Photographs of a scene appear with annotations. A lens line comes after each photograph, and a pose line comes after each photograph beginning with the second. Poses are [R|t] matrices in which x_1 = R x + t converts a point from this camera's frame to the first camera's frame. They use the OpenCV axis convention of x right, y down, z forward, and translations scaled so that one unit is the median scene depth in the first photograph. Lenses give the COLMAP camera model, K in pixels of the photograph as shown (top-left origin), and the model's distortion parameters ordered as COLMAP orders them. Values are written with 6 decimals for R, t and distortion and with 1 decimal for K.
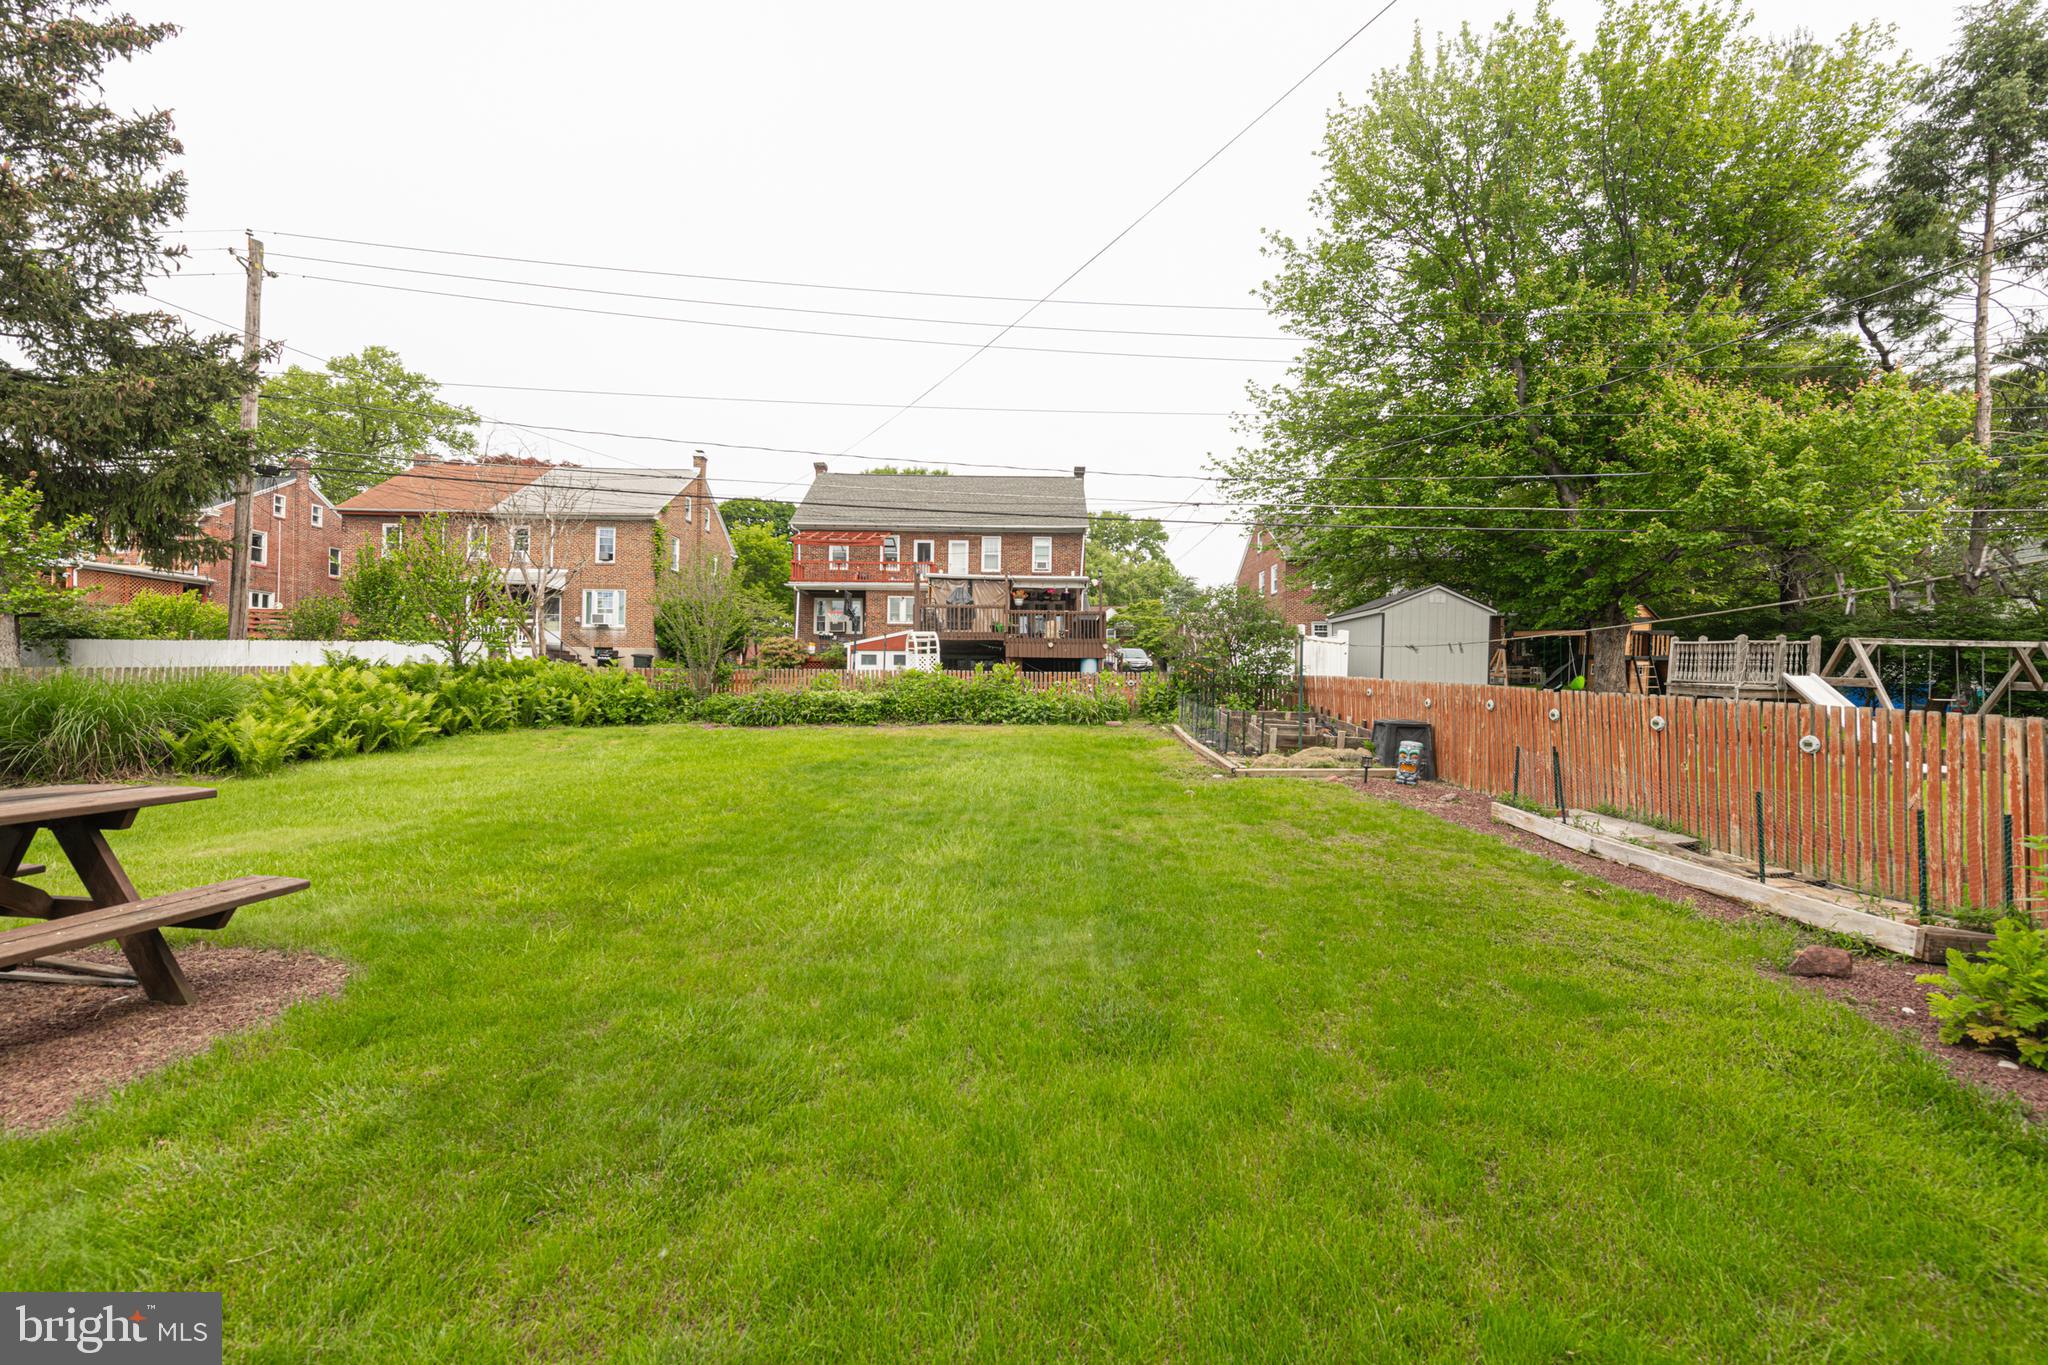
lens RADIAL K [[812.2, 0, 1032.3], [0, 812.2, 697.0], [0, 0, 1]] dist [0.000394, -0.000837]
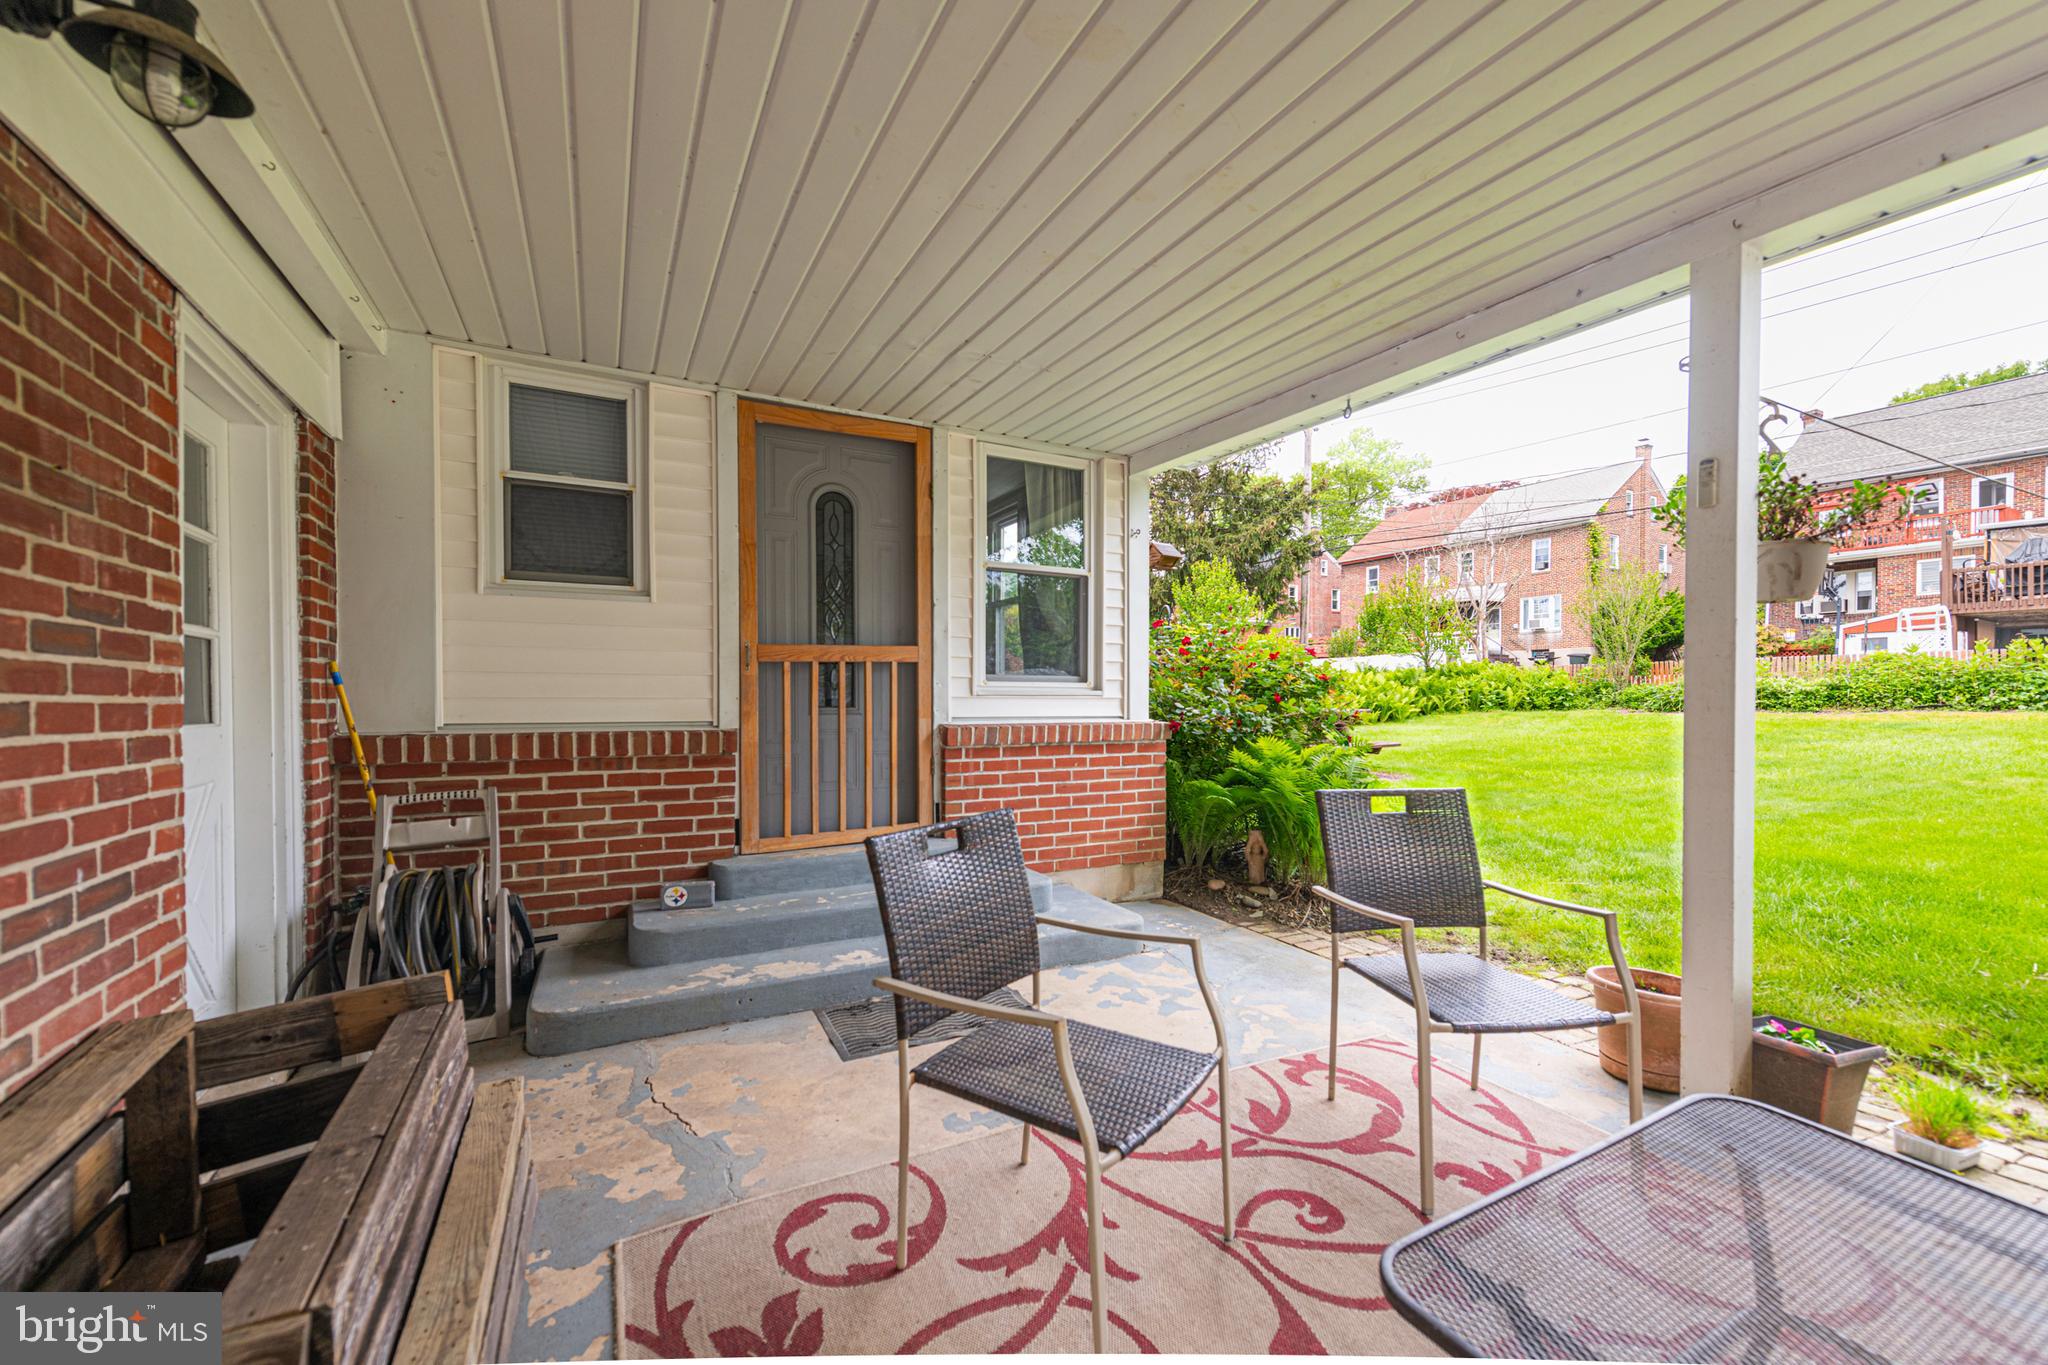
lens RADIAL K [[812.2, 0, 1024.5], [0, 812.2, 704.4], [0, 0, 1]] dist [0.000394, -0.000837]
pose [[0.489142, -0.005689, -0.872185, 0.175597], [0.008778, 0.999960, -0.001600, 0.017531], [0.872160, -0.006873, 0.489173, -0.288490]]
